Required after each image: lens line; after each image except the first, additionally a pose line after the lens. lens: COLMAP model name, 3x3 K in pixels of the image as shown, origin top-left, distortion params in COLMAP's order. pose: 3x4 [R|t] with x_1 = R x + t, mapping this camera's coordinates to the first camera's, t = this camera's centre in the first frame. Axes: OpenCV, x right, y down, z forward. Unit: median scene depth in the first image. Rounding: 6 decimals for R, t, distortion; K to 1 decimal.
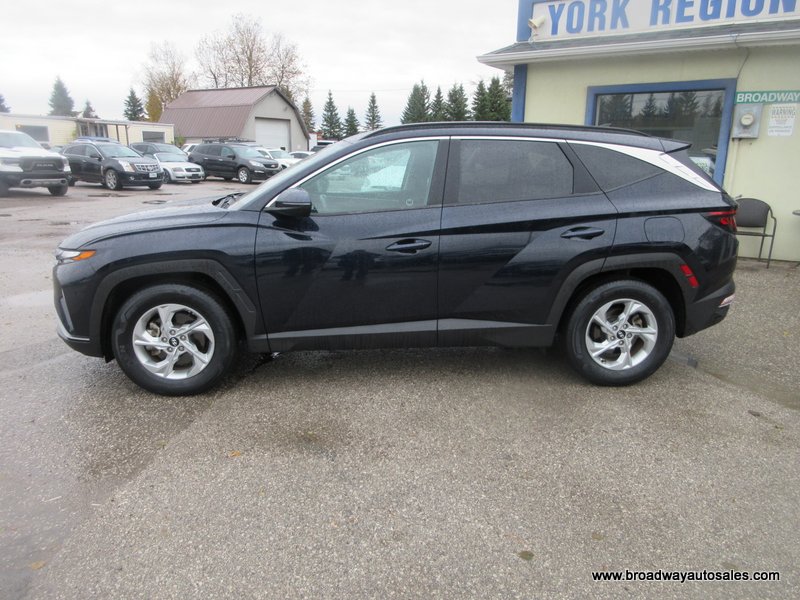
lens RADIAL K [[601.9, 0, 398.5], [0, 601.9, 304.3], [0, 0, 1]] dist [0.019087, -0.012596]
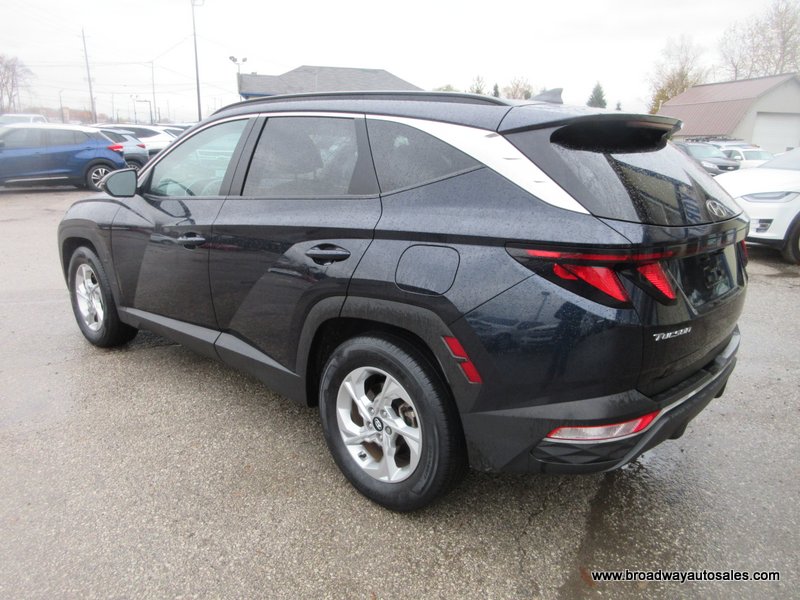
lens RADIAL K [[601.9, 0, 399.3], [0, 601.9, 301.0], [0, 0, 1]] dist [0.019087, -0.012596]
pose [[0.677839, 0.190067, -0.710217, 0.803408], [-0.194171, 0.977987, 0.076409, -0.126708], [0.709106, 0.086111, 0.699824, 0.567776]]
